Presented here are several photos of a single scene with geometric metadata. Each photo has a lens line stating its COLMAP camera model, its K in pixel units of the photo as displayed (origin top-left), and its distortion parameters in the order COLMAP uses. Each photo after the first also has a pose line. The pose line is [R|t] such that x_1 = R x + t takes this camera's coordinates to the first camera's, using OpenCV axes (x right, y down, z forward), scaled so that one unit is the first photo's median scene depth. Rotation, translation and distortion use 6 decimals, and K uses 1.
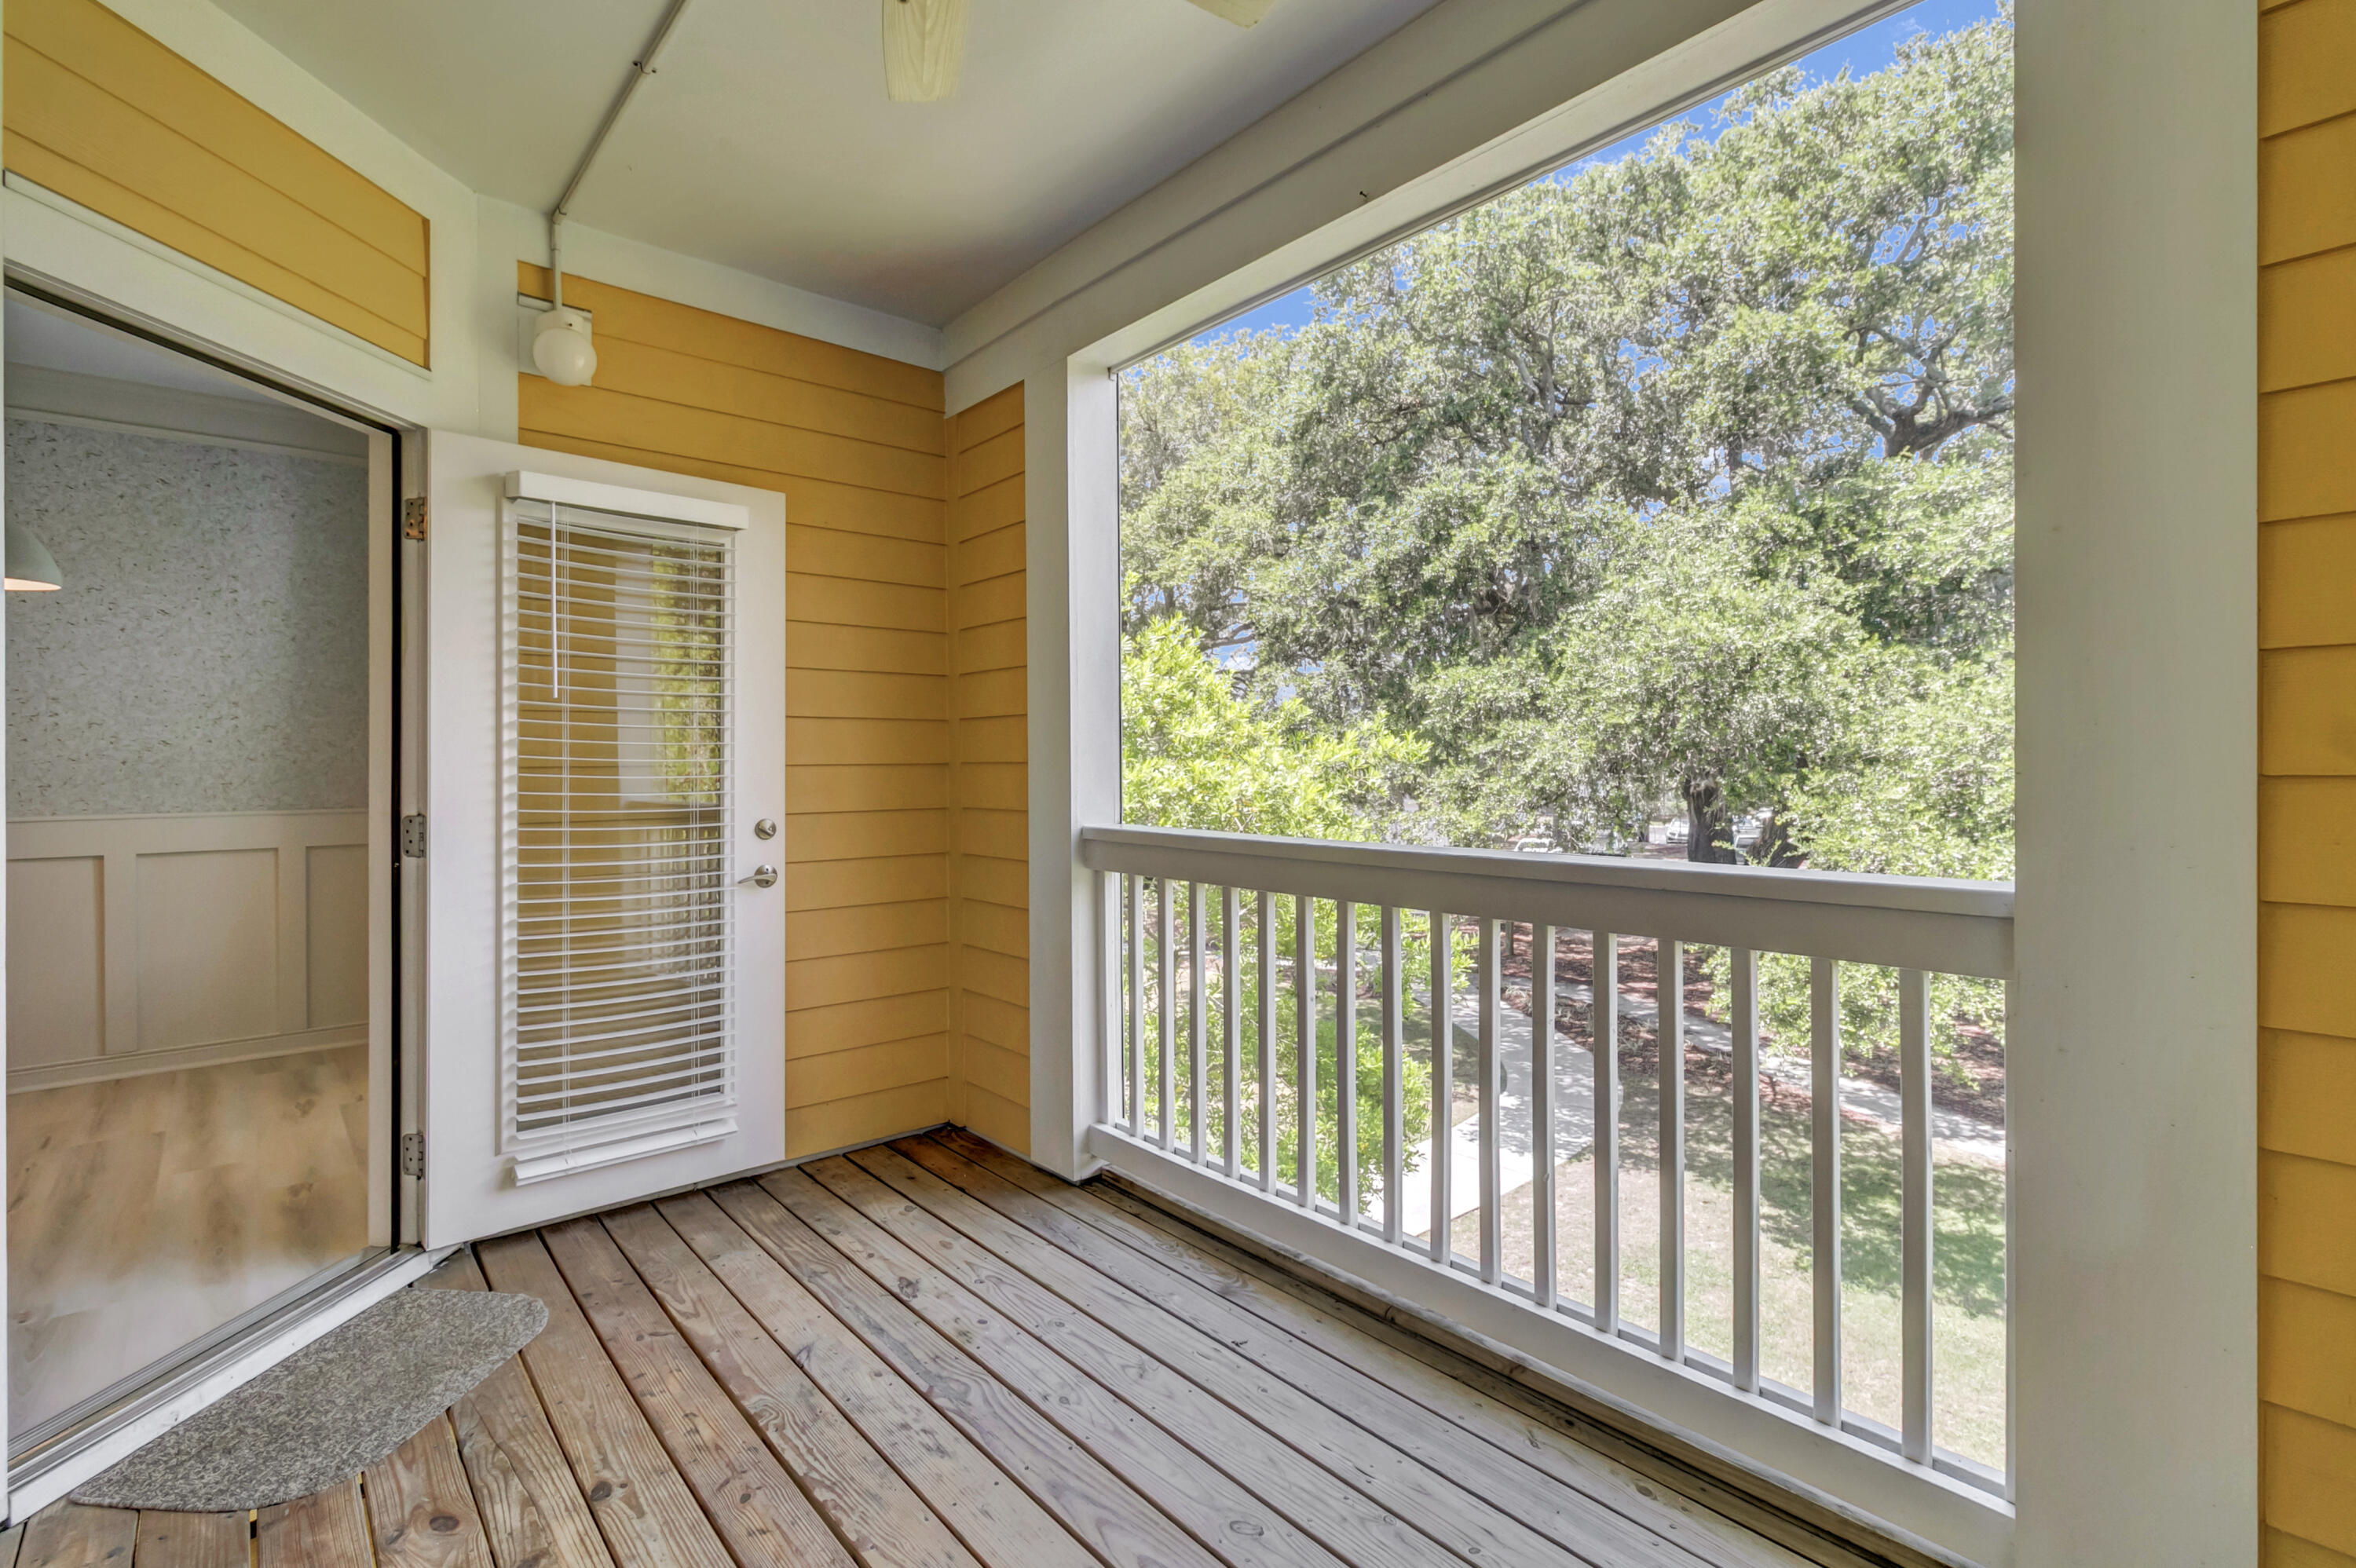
lens RADIAL K [[1093.9, 0, 1169.4], [0, 1093.9, 775.9], [0, 0, 1]] dist [-0.000157, -0.000116]
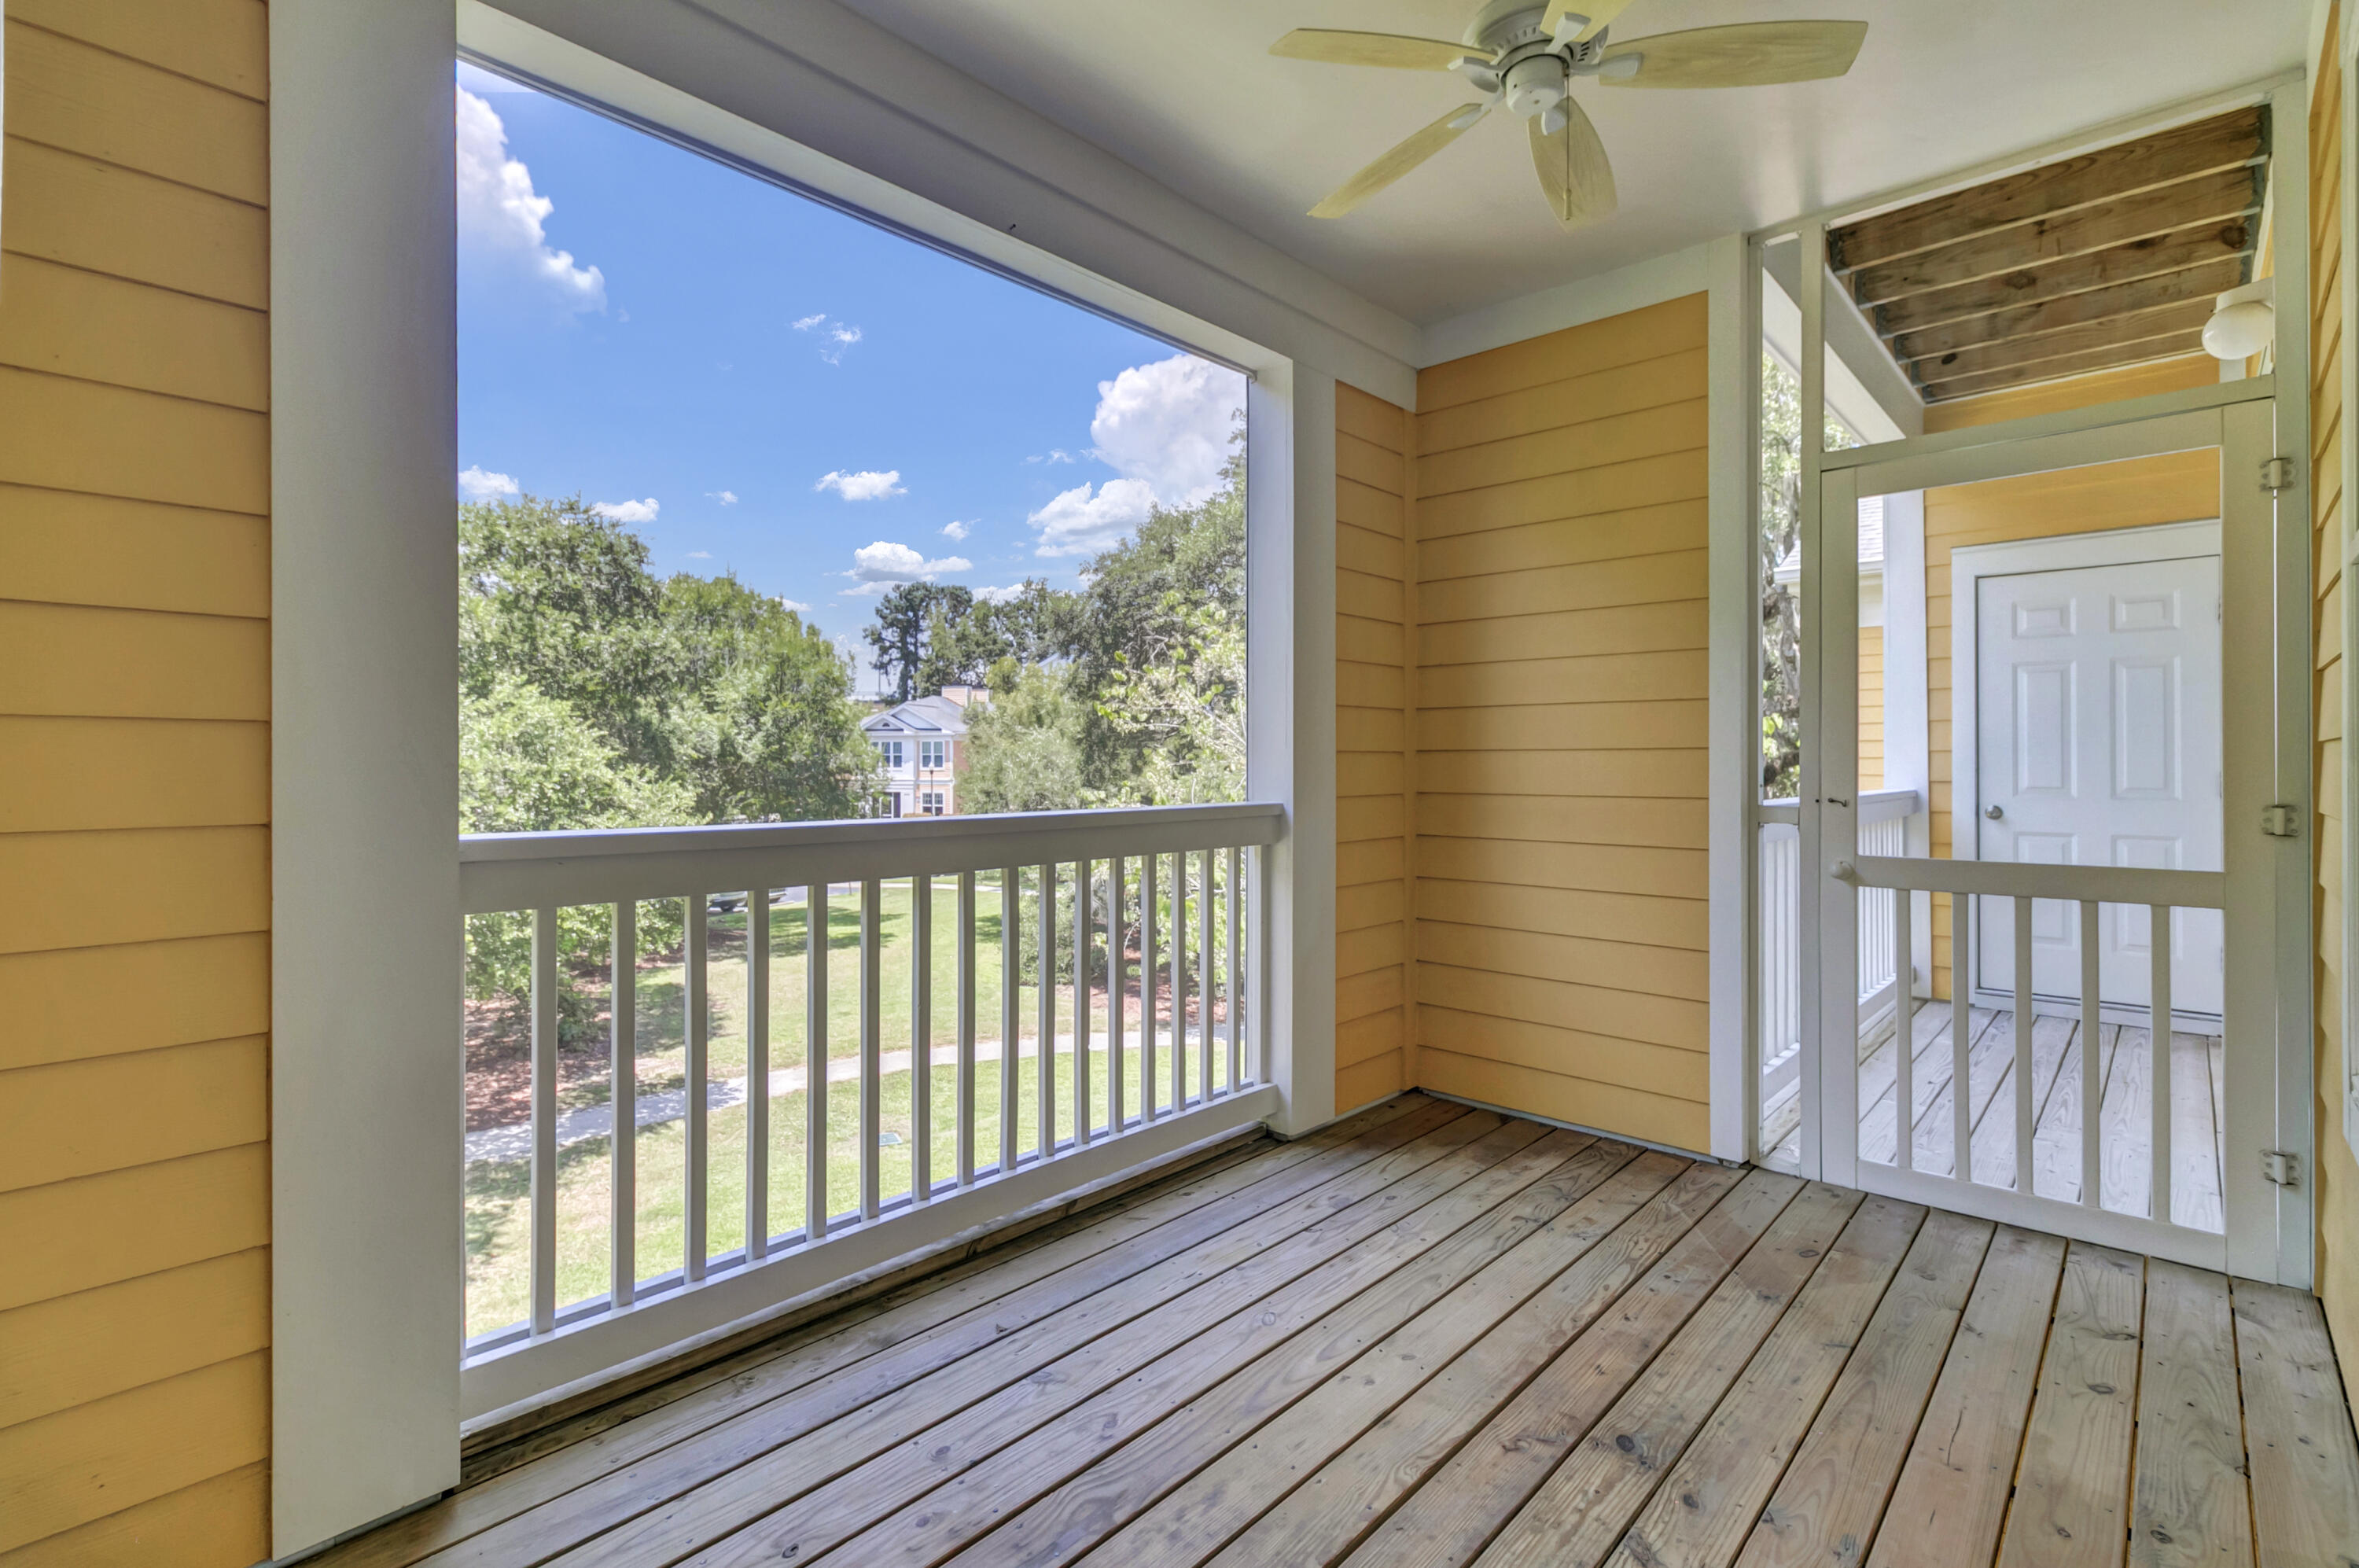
lens RADIAL K [[1095.4, 0, 1170.9], [0, 1095.4, 775.9], [0, 0, 1]] dist [-0.000157, -0.000116]
pose [[-0.123827, -0.018100, 0.992139, -1.019286], [-0.002371, 0.999836, 0.017944, -0.002442], [-0.992301, -0.000130, -0.123850, 1.059347]]
